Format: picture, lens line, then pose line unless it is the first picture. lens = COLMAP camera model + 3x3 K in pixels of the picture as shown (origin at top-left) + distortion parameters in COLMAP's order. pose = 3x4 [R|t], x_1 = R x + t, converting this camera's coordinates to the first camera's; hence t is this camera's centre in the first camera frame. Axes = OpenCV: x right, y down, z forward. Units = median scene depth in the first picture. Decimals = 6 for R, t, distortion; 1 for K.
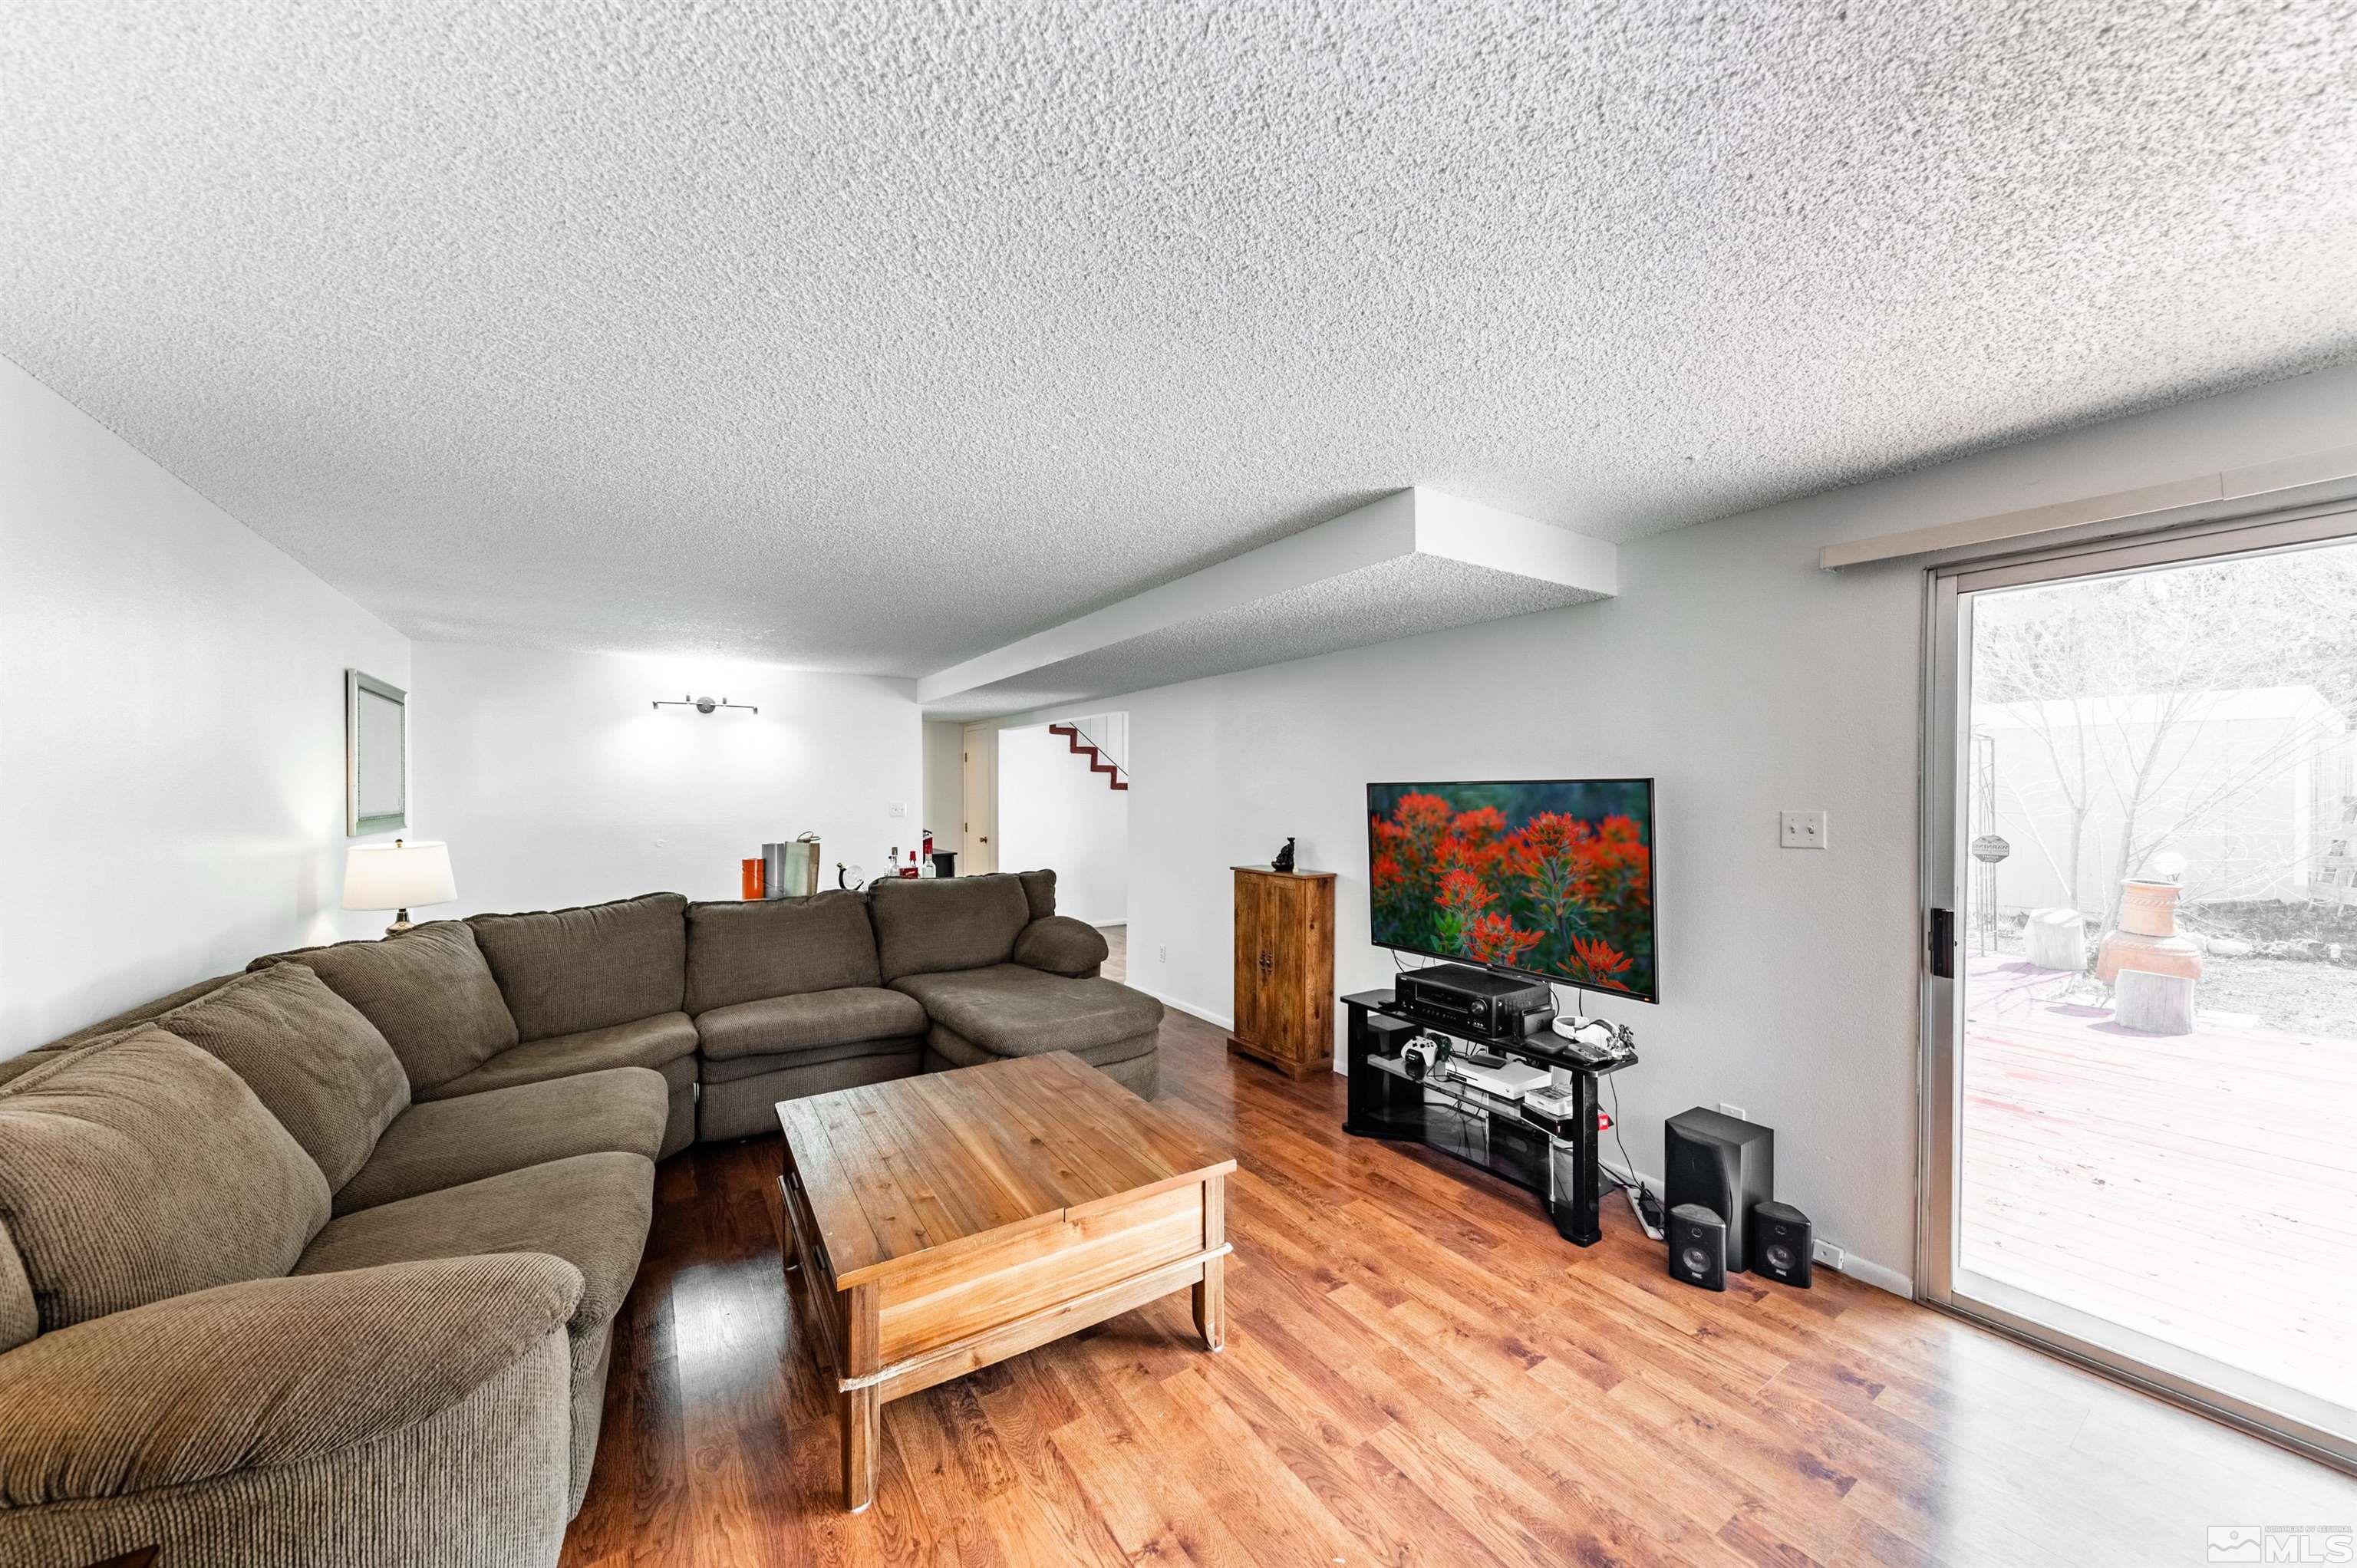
lens RADIAL K [[823.5, 0, 1178.1], [0, 823.5, 783.3], [0, 0, 1]] dist [0.000391, -0.000129]
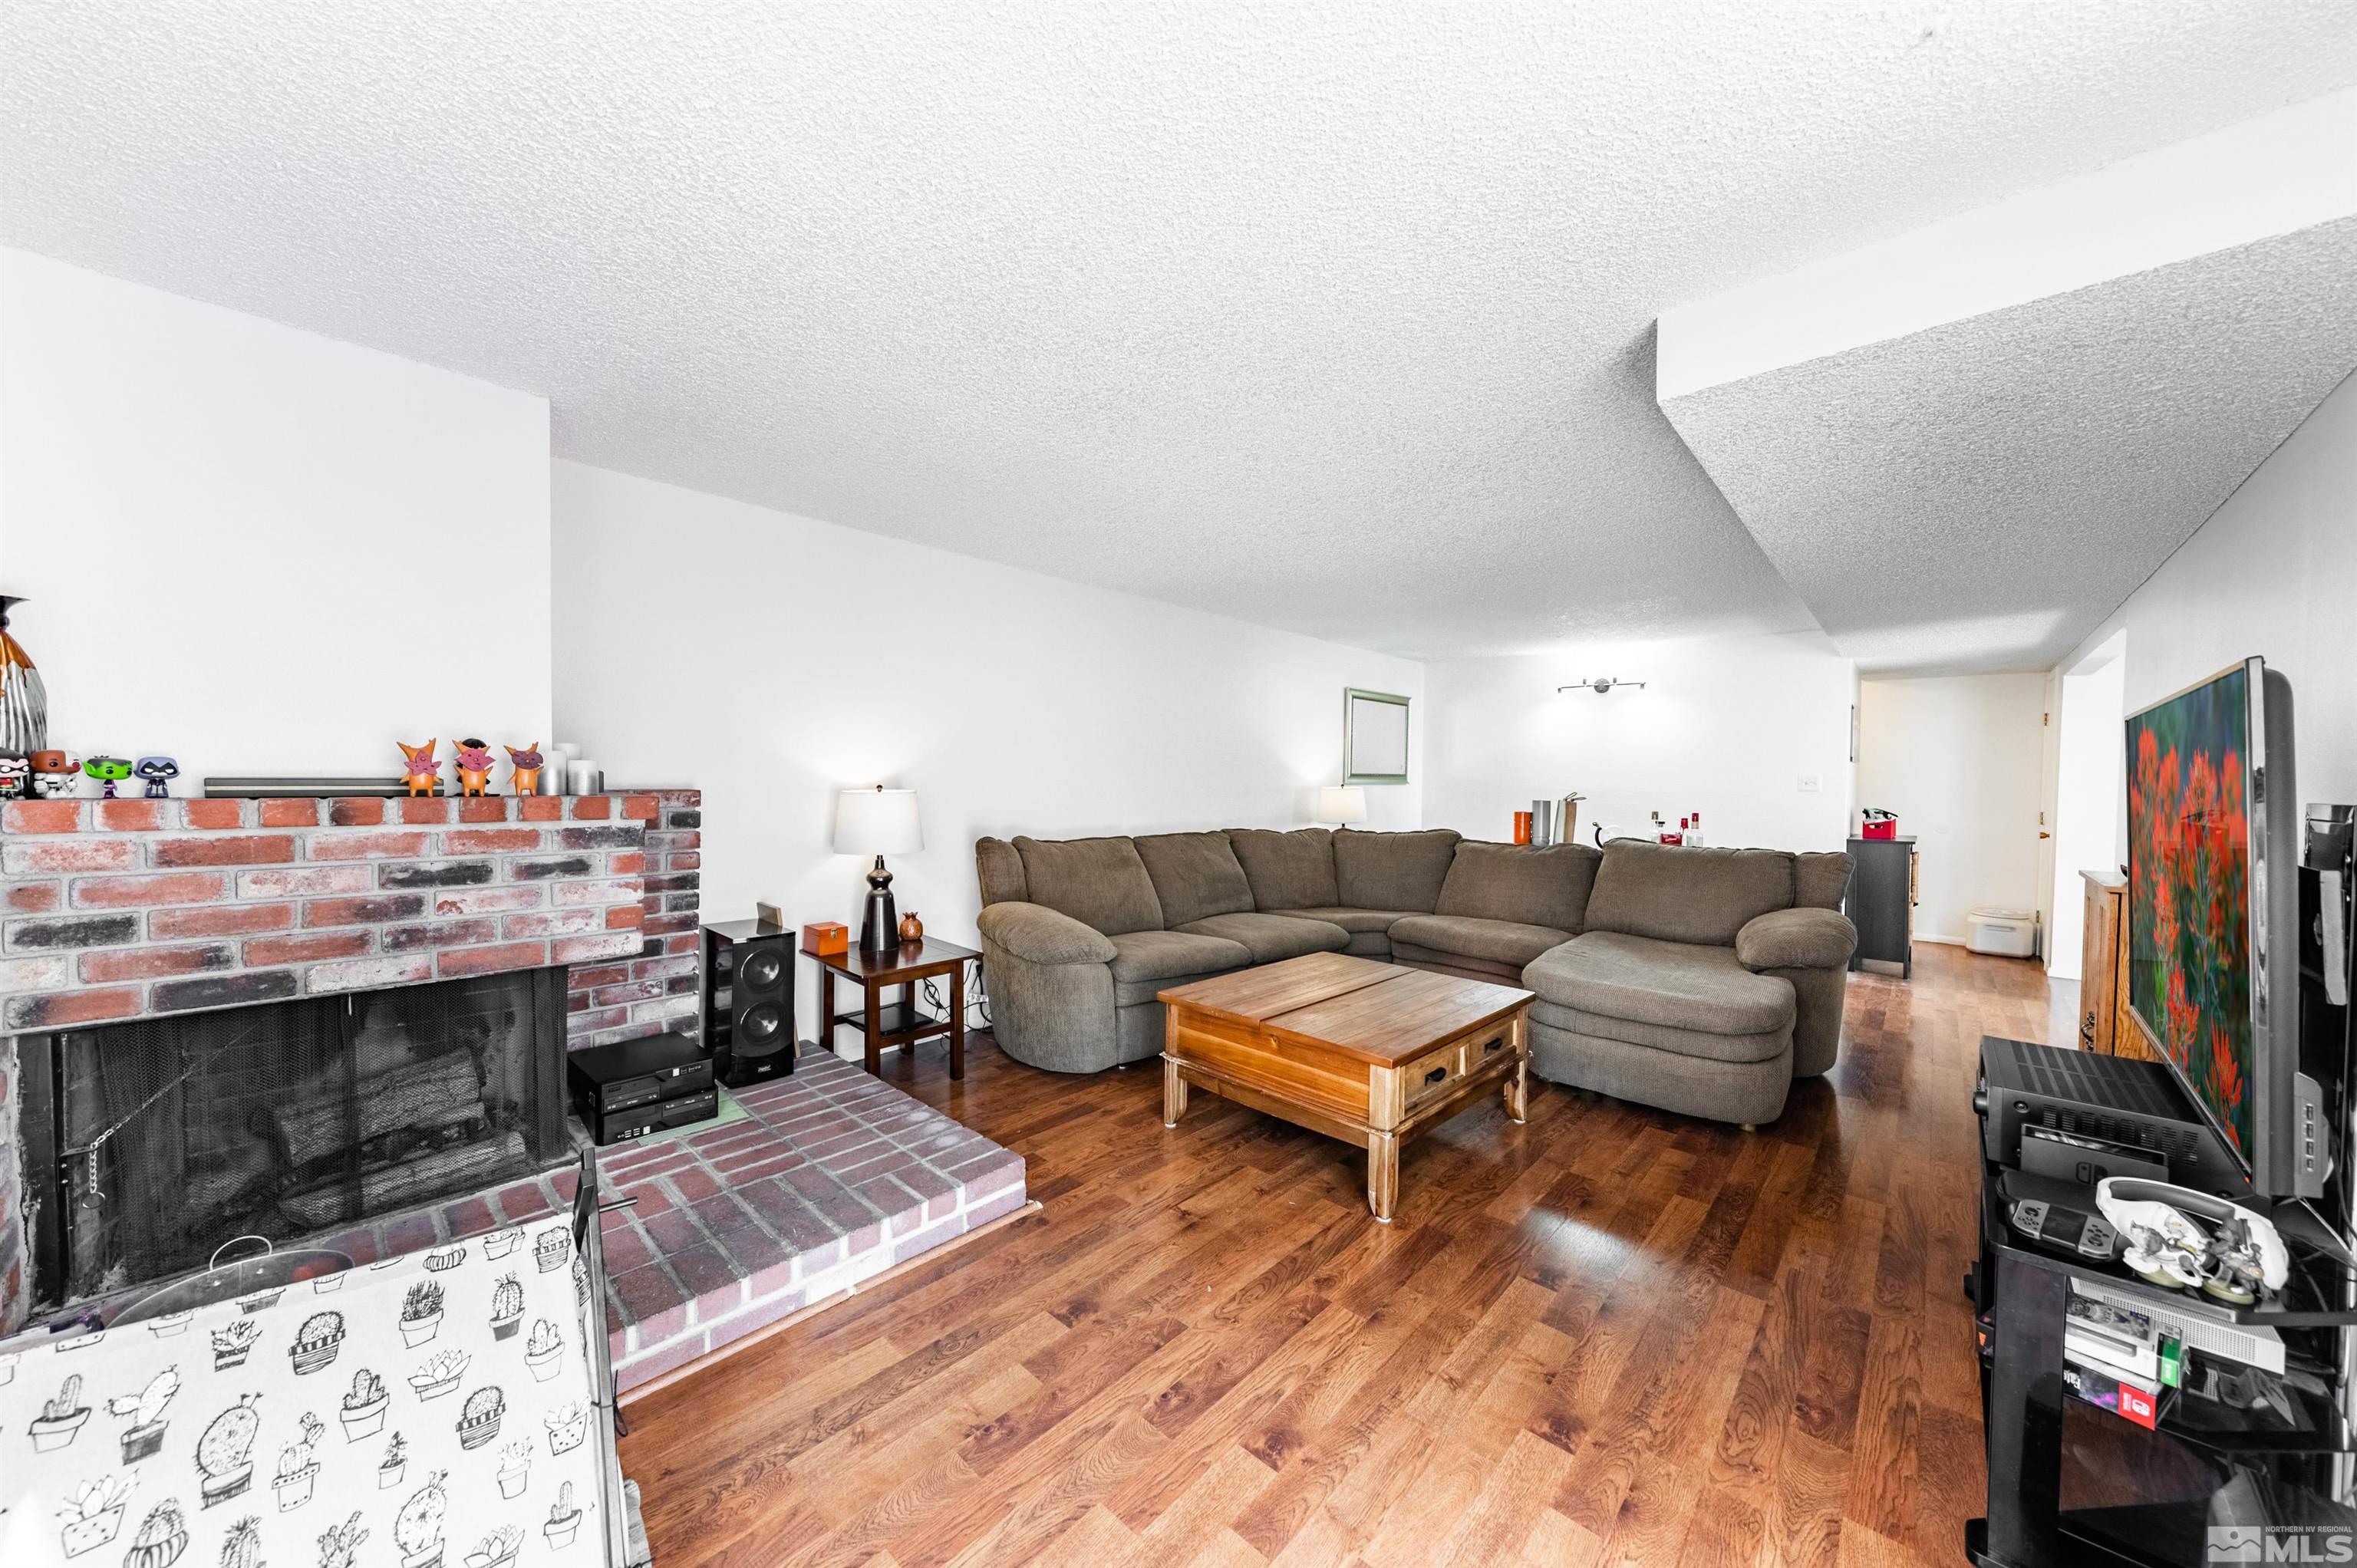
lens RADIAL K [[823.5, 0, 1175.6], [0, 823.5, 776.3], [0, 0, 1]] dist [0.000391, -0.000129]
pose [[0.226747, 0.008689, -0.973915, 0.902274], [-0.005799, 0.999955, 0.007571, 0.055563], [0.973936, 0.003931, 0.226787, 0.384147]]
